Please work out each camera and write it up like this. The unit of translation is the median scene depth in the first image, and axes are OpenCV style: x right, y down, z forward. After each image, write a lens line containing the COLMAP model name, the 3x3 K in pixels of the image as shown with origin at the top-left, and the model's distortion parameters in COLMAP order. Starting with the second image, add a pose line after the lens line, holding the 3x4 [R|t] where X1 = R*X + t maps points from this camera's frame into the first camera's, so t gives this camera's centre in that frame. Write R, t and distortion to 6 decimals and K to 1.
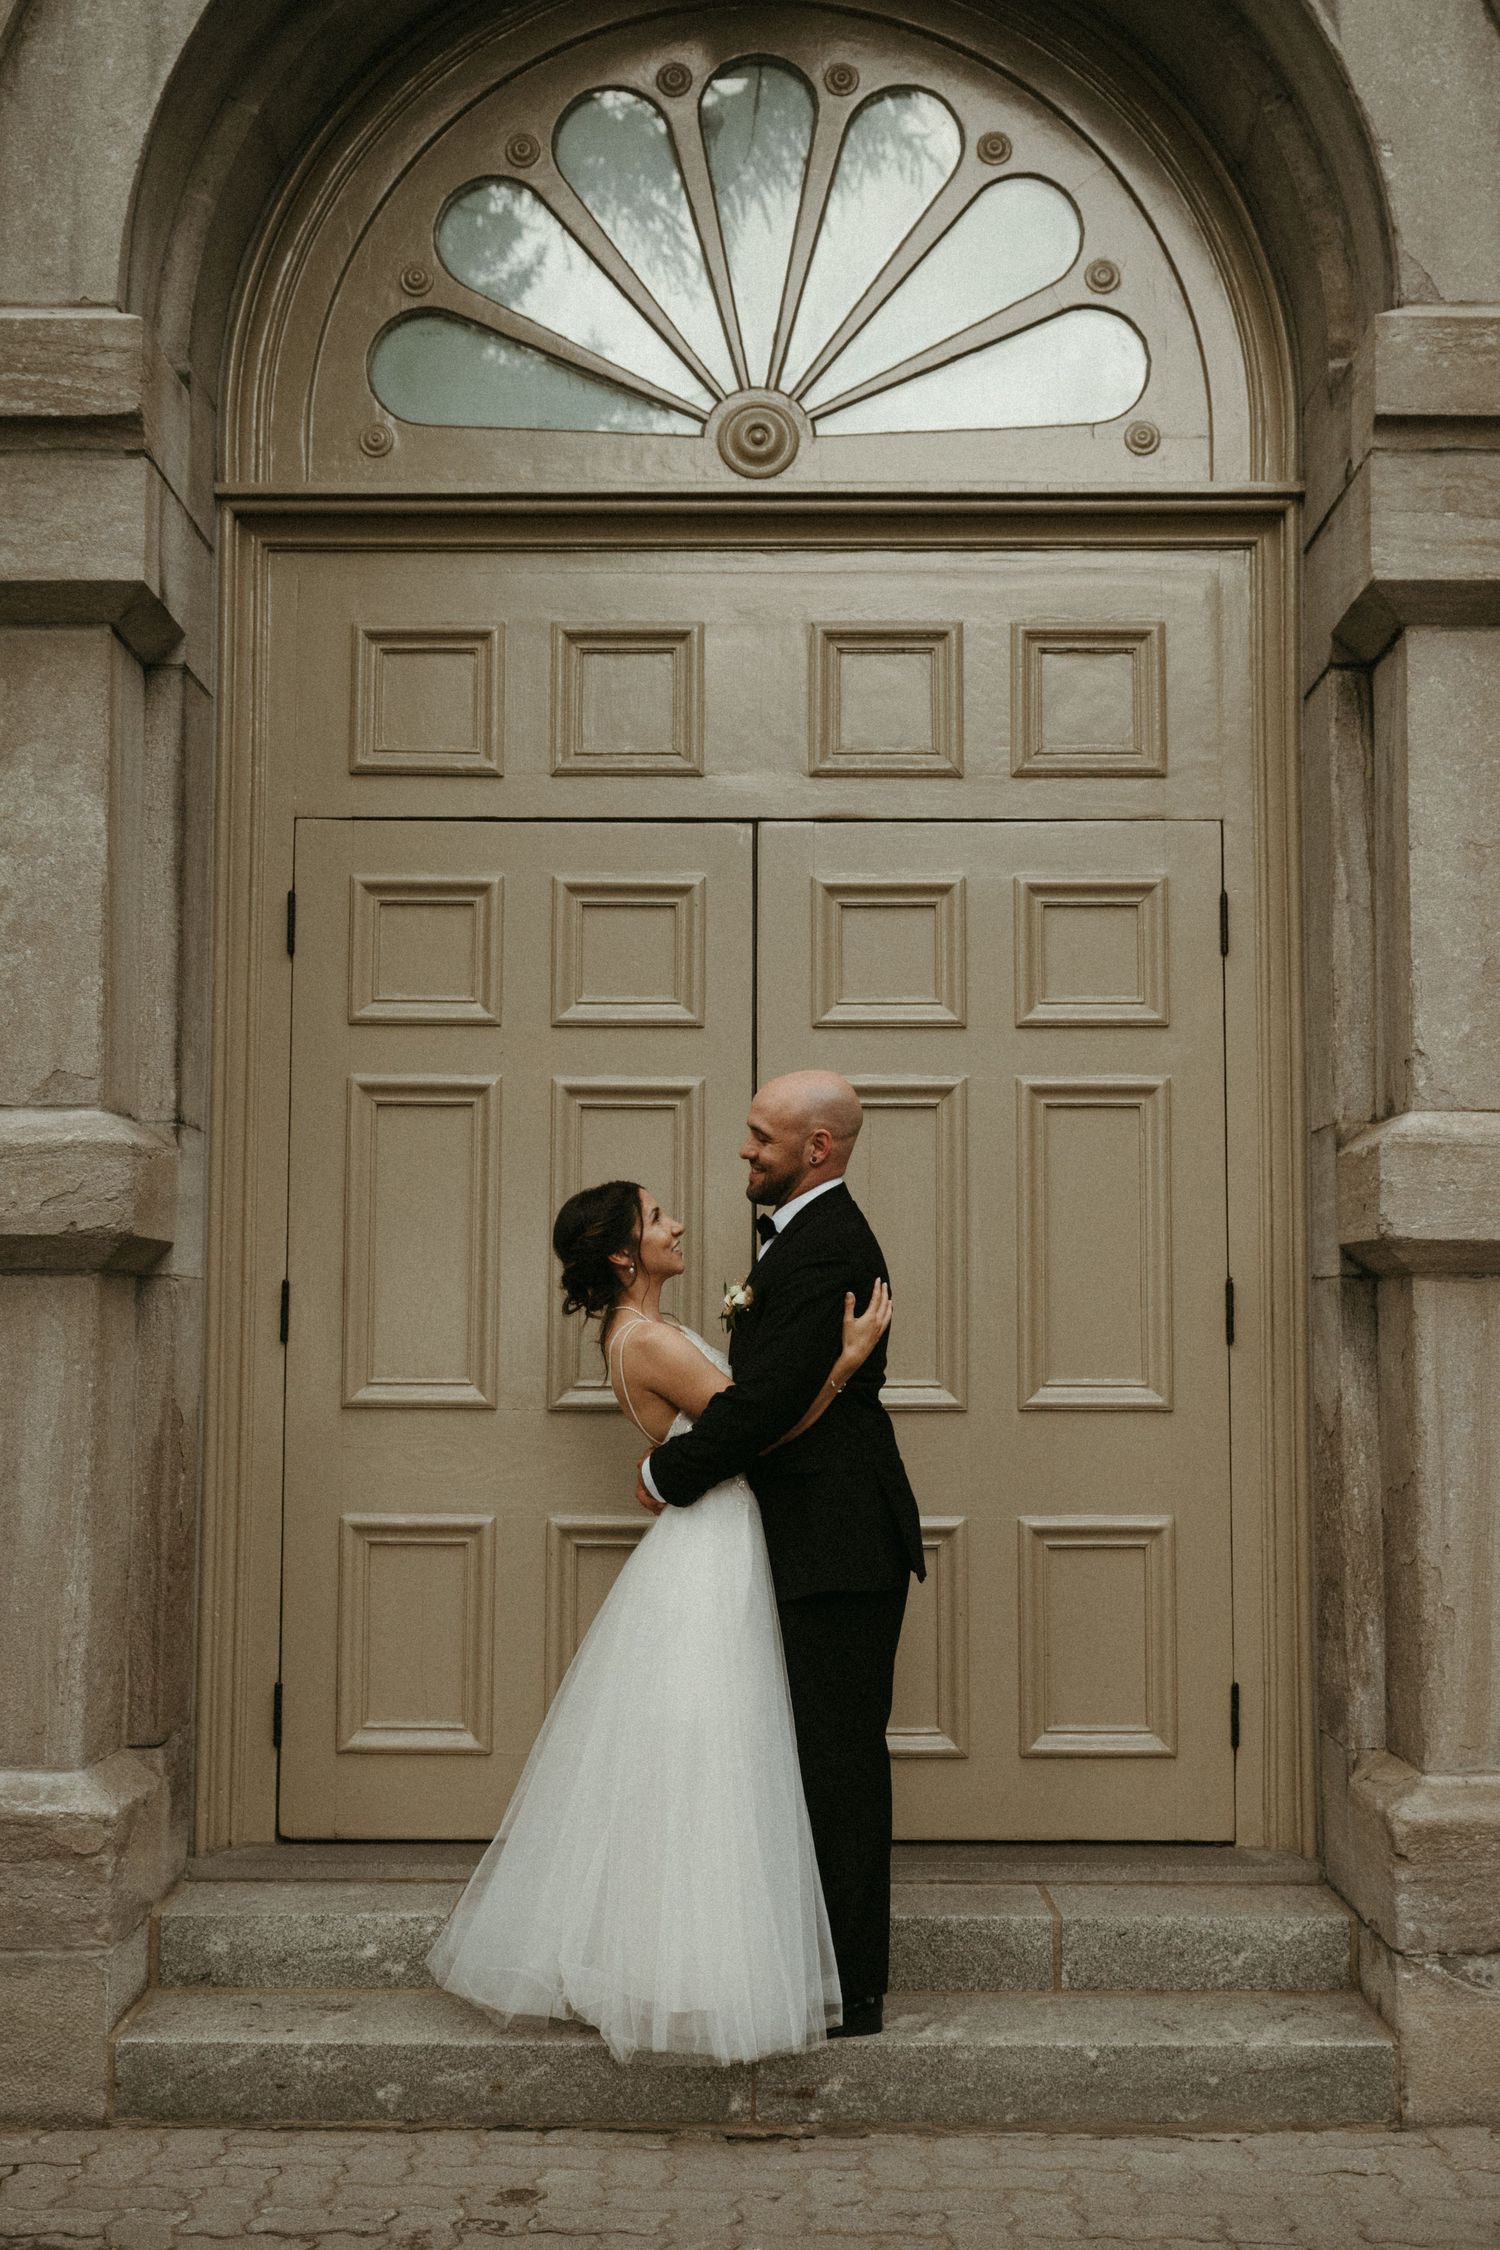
lens RADIAL K [[2766.0, 0, 750.0], [0, 2766.0, 1125.0], [0, 0, 1]] dist [0.000873, 0.000507]
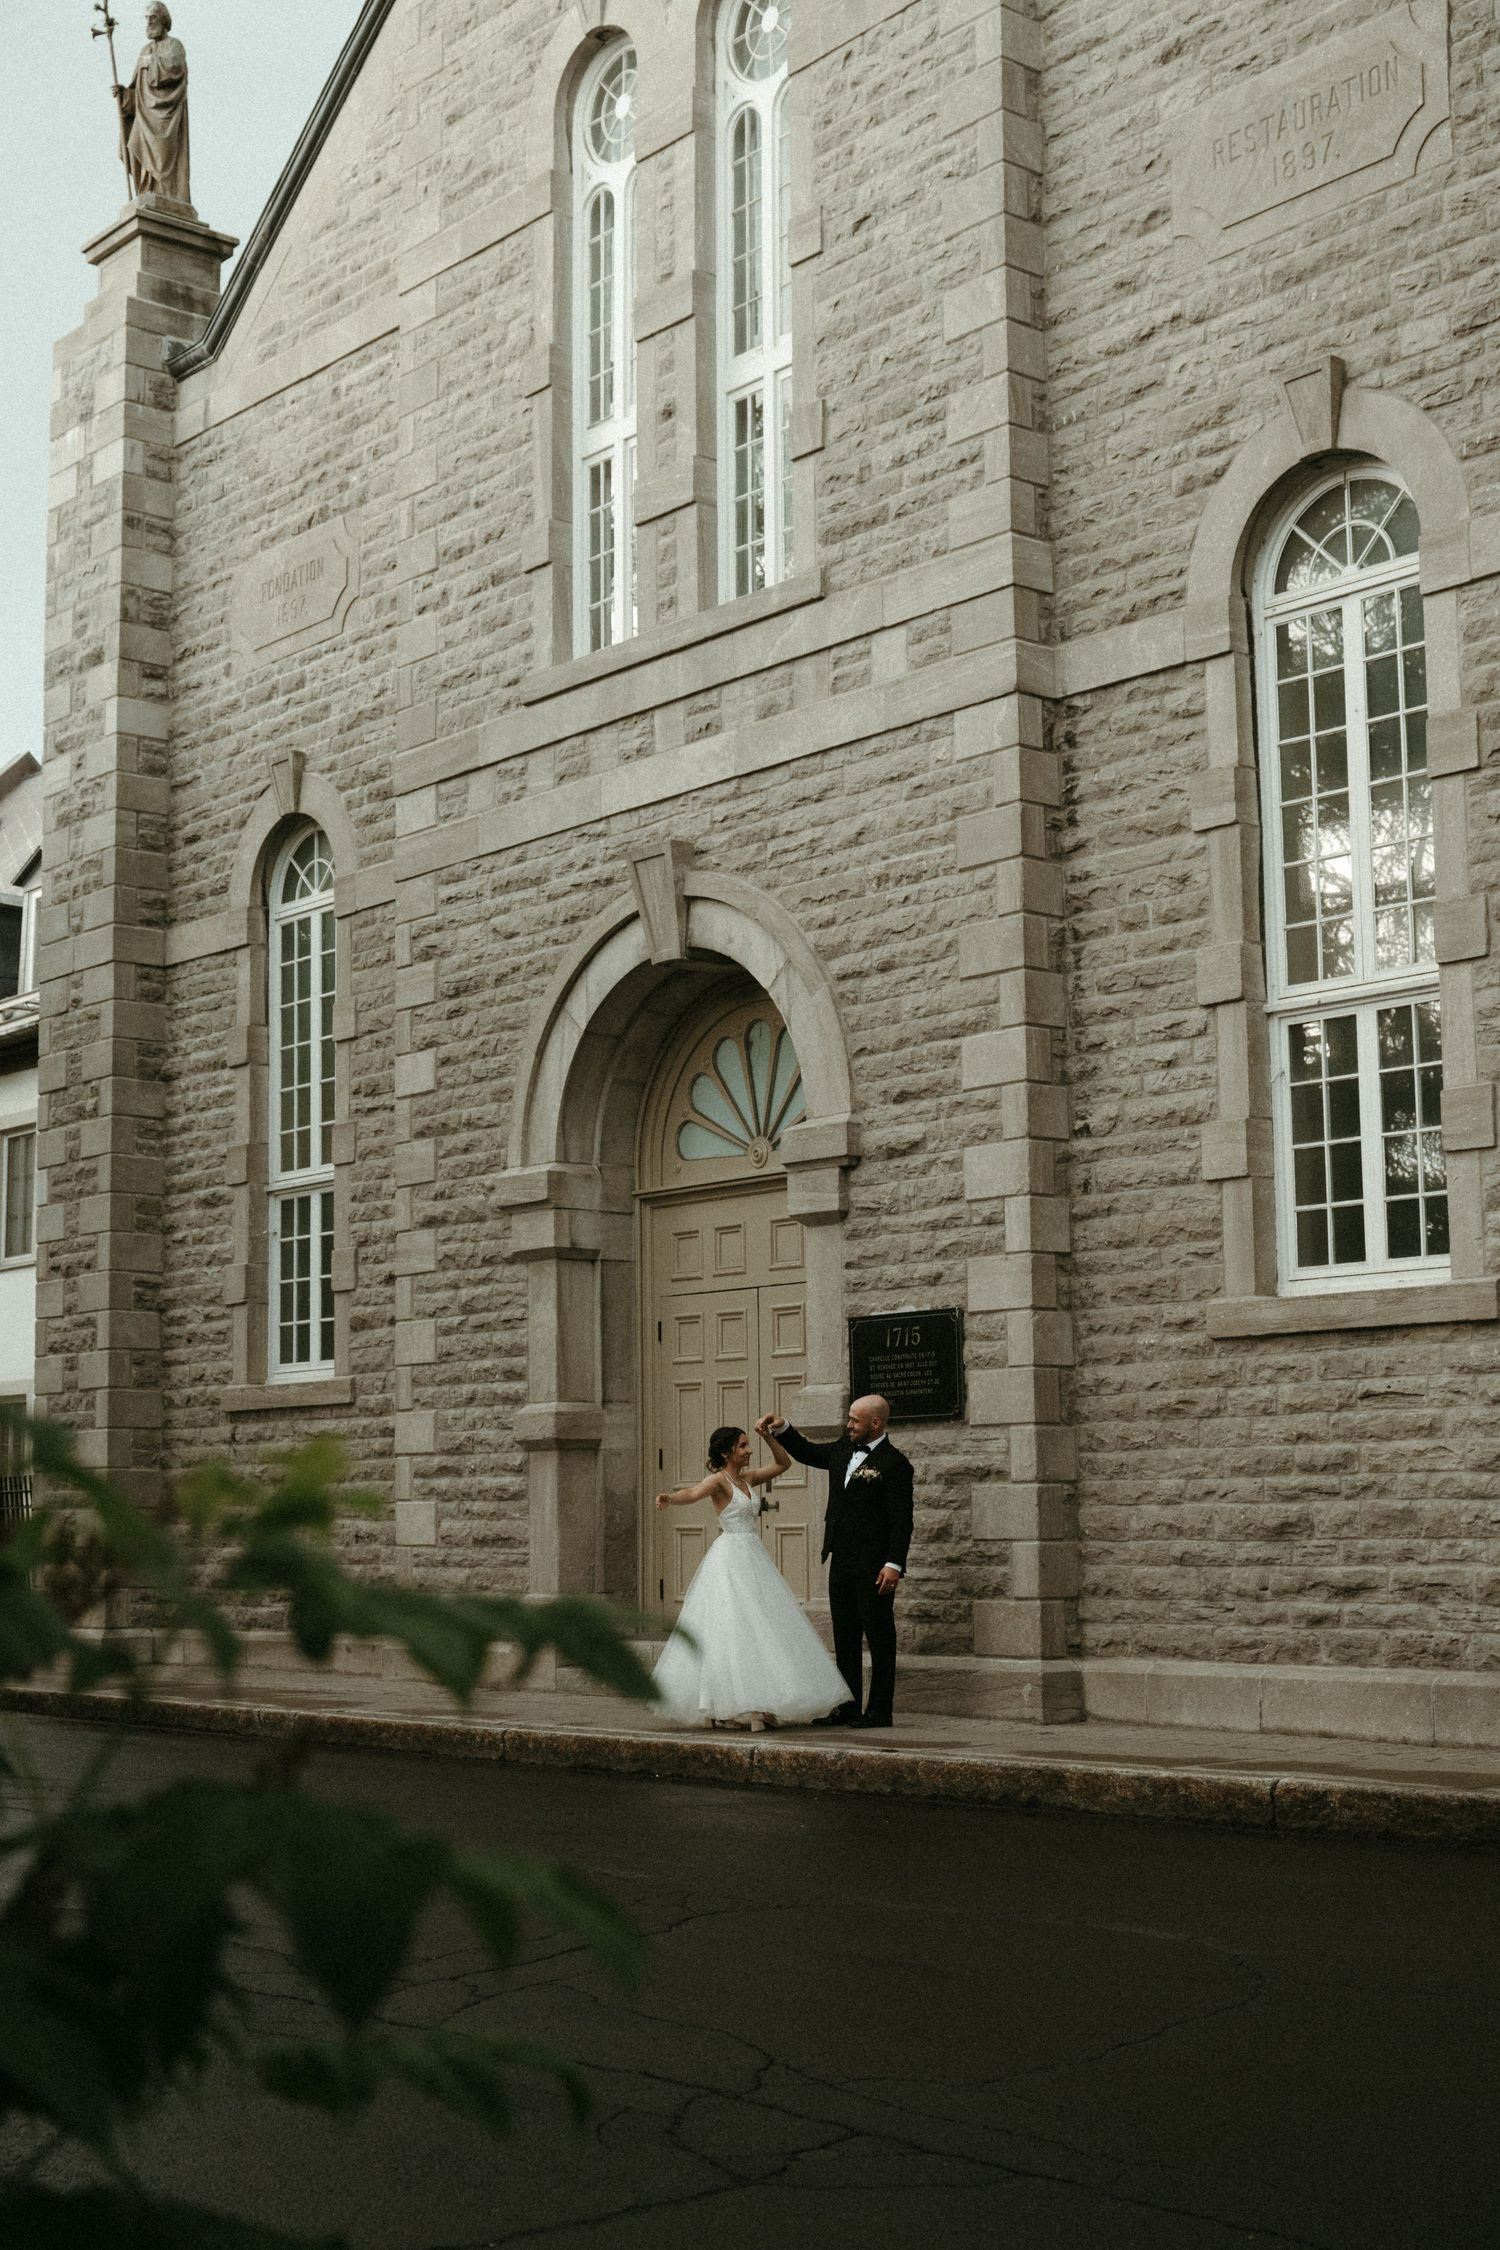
lens RADIAL K [[3067.3, 0, 750.0], [0, 3067.3, 1125.0], [0, 0, 1]] dist [-0.006768, -0.008806]
pose [[0.638760, -0.109520, -0.761572, 2.540732], [0.081106, 0.993887, -0.074902, -0.037702], [0.765119, -0.013924, 0.643738, -1.127434]]
